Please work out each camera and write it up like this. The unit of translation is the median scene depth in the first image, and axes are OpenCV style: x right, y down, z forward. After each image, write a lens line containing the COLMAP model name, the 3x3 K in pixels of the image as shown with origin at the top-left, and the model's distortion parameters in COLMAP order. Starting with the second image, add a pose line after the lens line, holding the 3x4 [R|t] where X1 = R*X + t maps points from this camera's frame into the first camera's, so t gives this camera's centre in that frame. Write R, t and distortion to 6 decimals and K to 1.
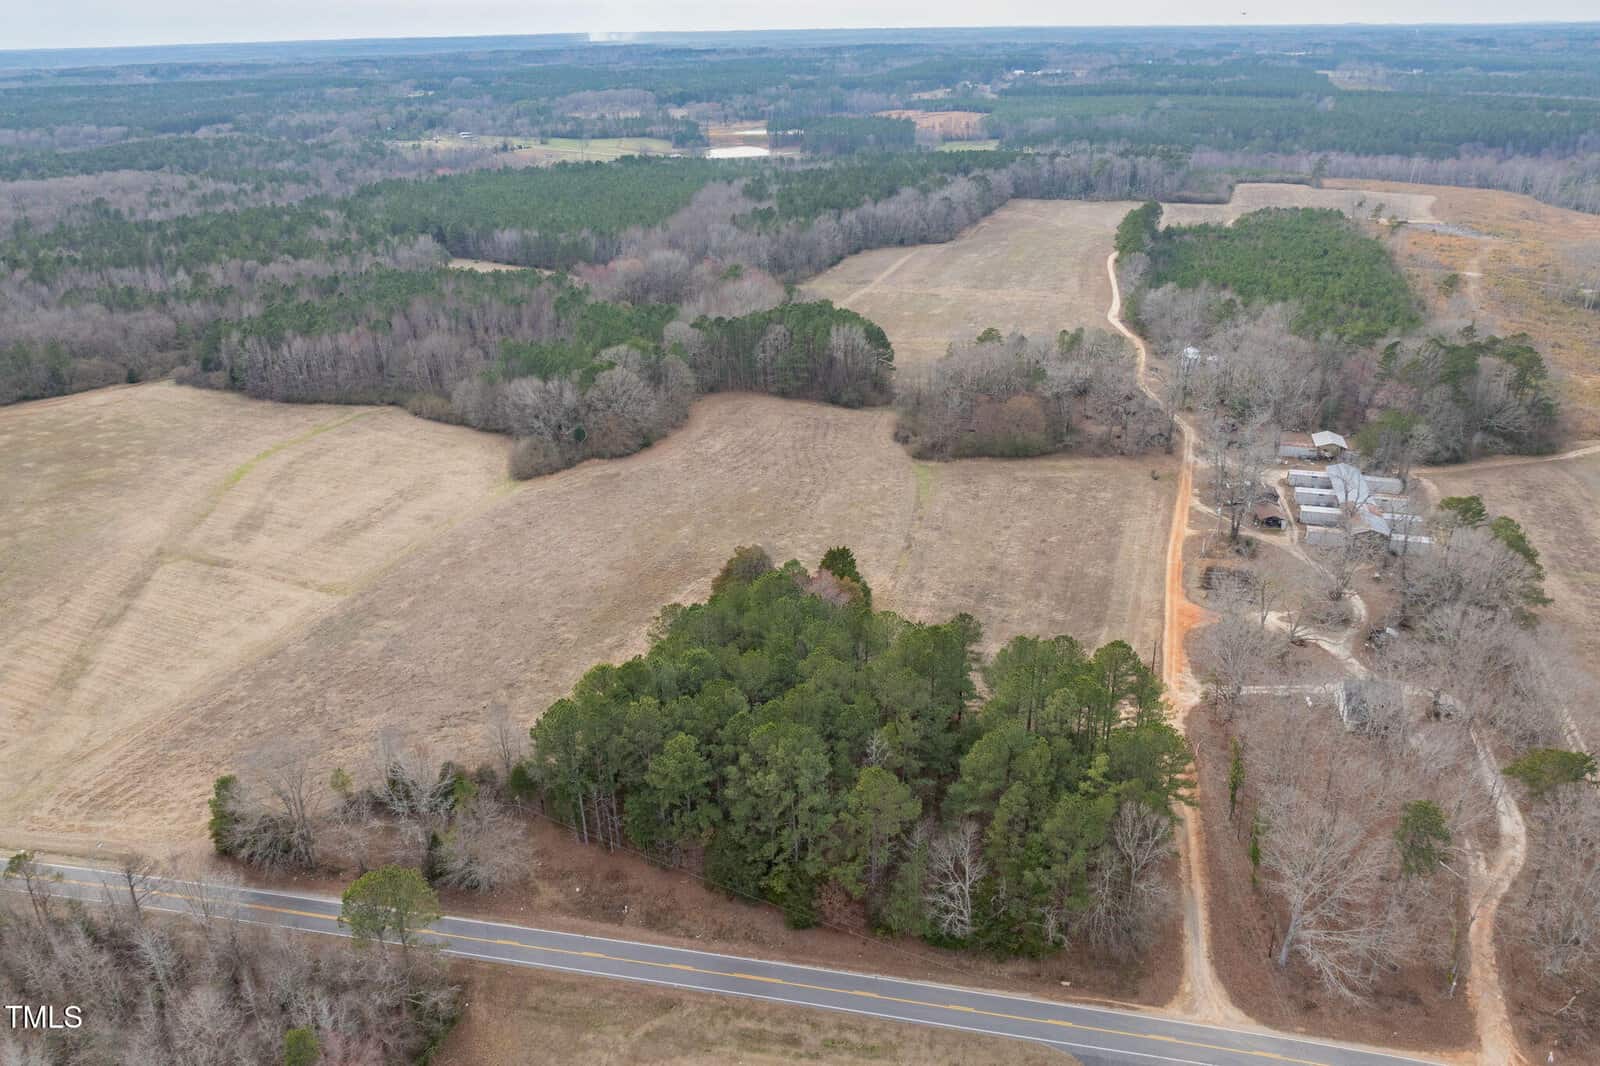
lens RADIAL K [[1133.5, 0, 804.9], [0, 1133.5, 513.5], [0, 0, 1]] dist [-0.041405, 0.004627]
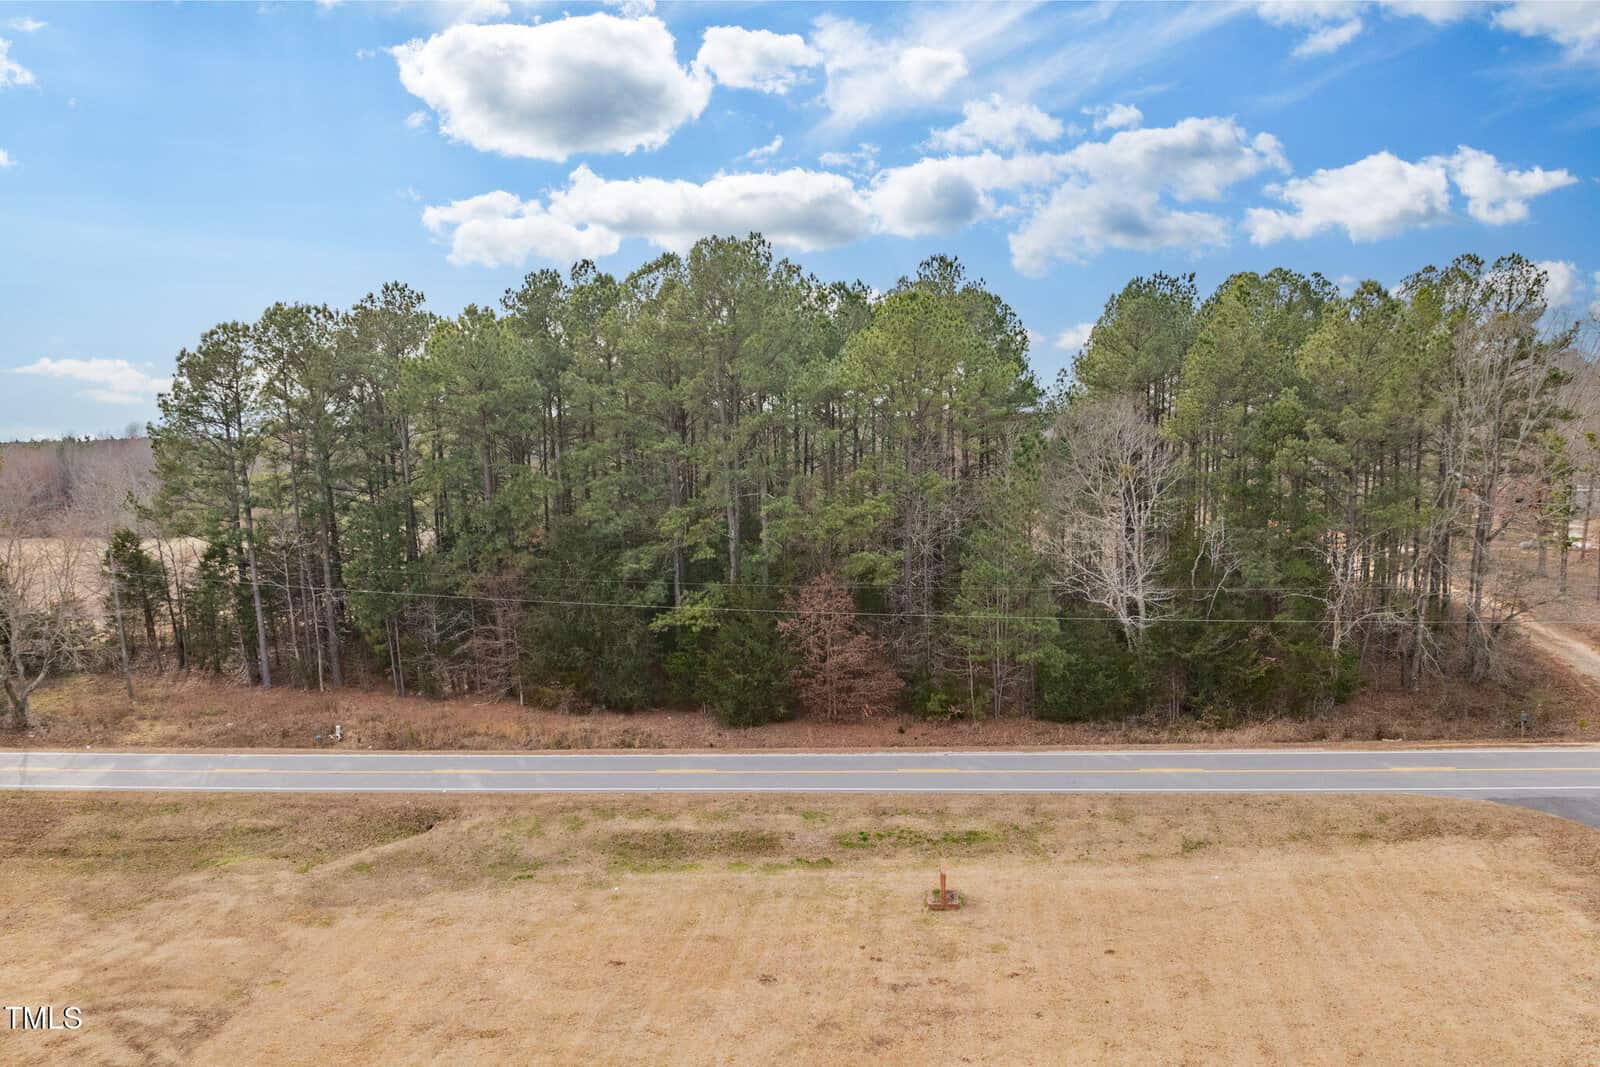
lens RADIAL K [[1373.0, 0, 800.0], [0, 1373.0, 533.5], [0, 0, 1]] dist [-0.020867, -0.003682]
pose [[0.994681, -0.012468, 0.102242, -0.016073], [0.044131, 0.948506, -0.313670, 0.198992], [-0.093066, 0.316514, 0.944012, 0.206669]]
